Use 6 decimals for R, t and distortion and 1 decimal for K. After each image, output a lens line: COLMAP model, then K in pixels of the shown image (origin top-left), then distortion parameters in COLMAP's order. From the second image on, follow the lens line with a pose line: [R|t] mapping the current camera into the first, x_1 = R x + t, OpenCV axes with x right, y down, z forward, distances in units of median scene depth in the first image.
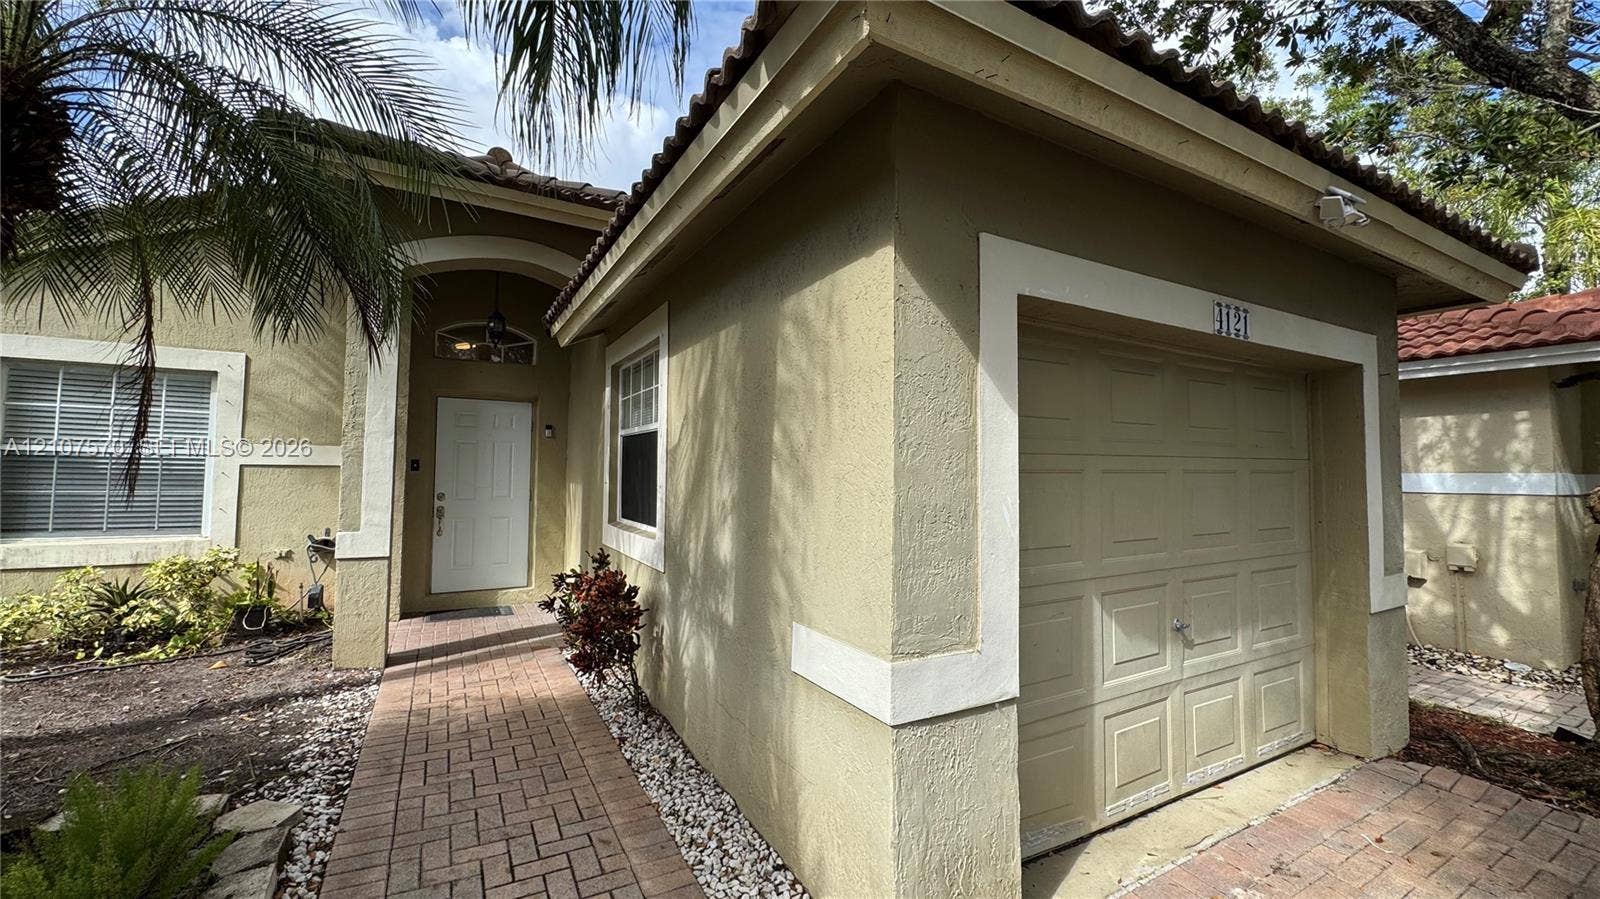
lens RADIAL K [[636.0, 0, 801.8], [0, 636.0, 447.3], [0, 0, 1]] dist [-0.000067, 0.000163]
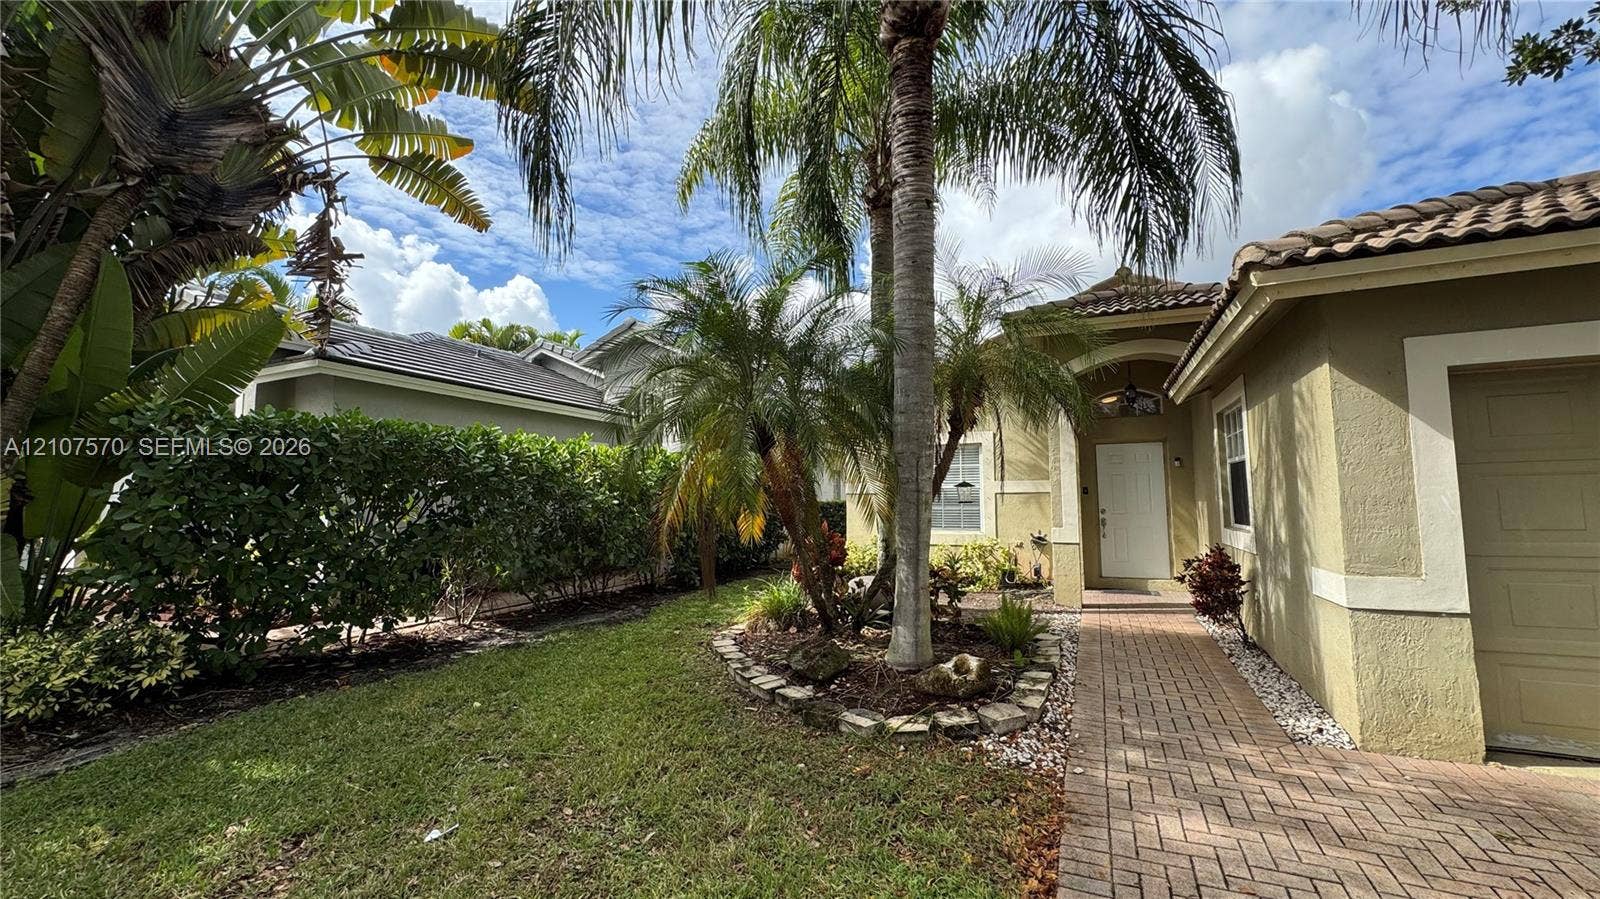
lens RADIAL K [[636.0, 0, 801.8], [0, 636.0, 447.3], [0, 0, 1]] dist [-0.000067, 0.000163]
pose [[0.588033, -0.086577, -0.804190, 0.348334], [0.047802, 0.996237, -0.072299, 0.002490], [0.807423, 0.004072, 0.589958, -0.686294]]
